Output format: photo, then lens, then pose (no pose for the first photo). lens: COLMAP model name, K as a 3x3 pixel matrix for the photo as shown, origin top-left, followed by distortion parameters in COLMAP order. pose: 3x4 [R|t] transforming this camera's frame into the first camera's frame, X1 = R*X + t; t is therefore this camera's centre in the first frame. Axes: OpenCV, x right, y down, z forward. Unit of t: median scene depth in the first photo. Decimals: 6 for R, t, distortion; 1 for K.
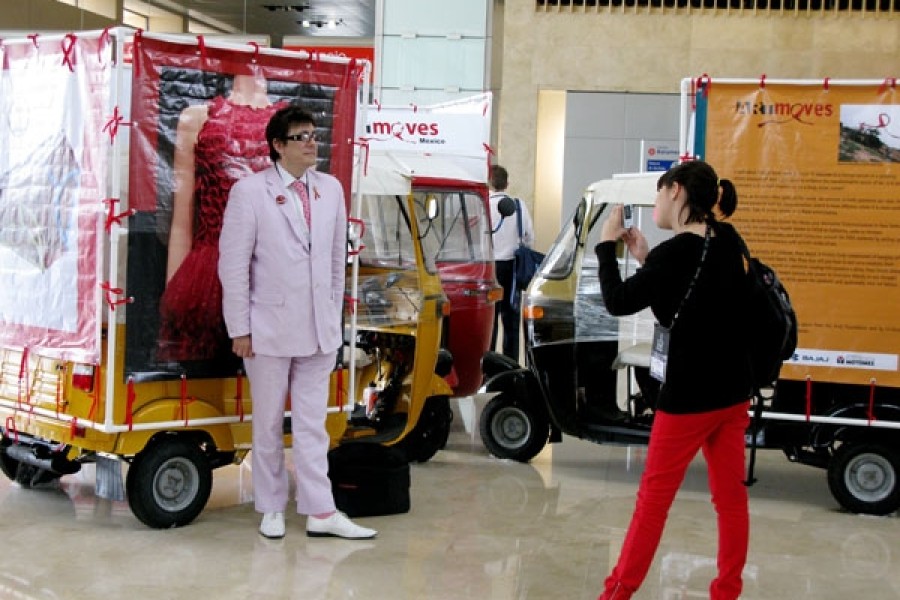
lens RADIAL K [[1314.4, 0, 450.0], [0, 1314.4, 300.0], [0, 0, 1]] dist [0.034993, 0.017687]
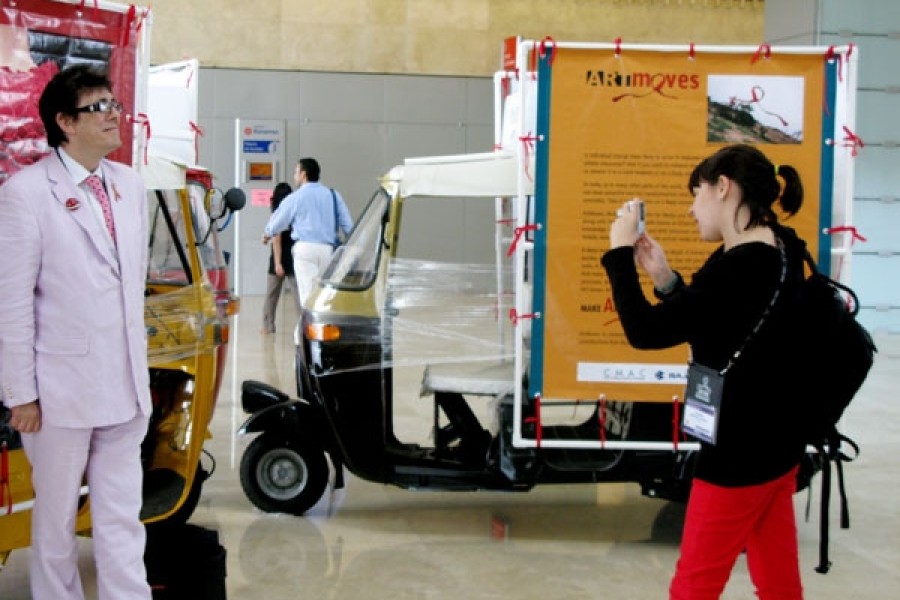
lens RADIAL K [[1389.8, 0, 449.8], [0, 1389.8, 331.4], [0, 0, 1]] dist [-0.026600, -0.006513]
pose [[0.953161, -0.047364, 0.298733, -0.135048], [0.038054, 0.998594, 0.036906, -0.023106], [-0.300061, -0.023809, 0.953623, 0.196900]]
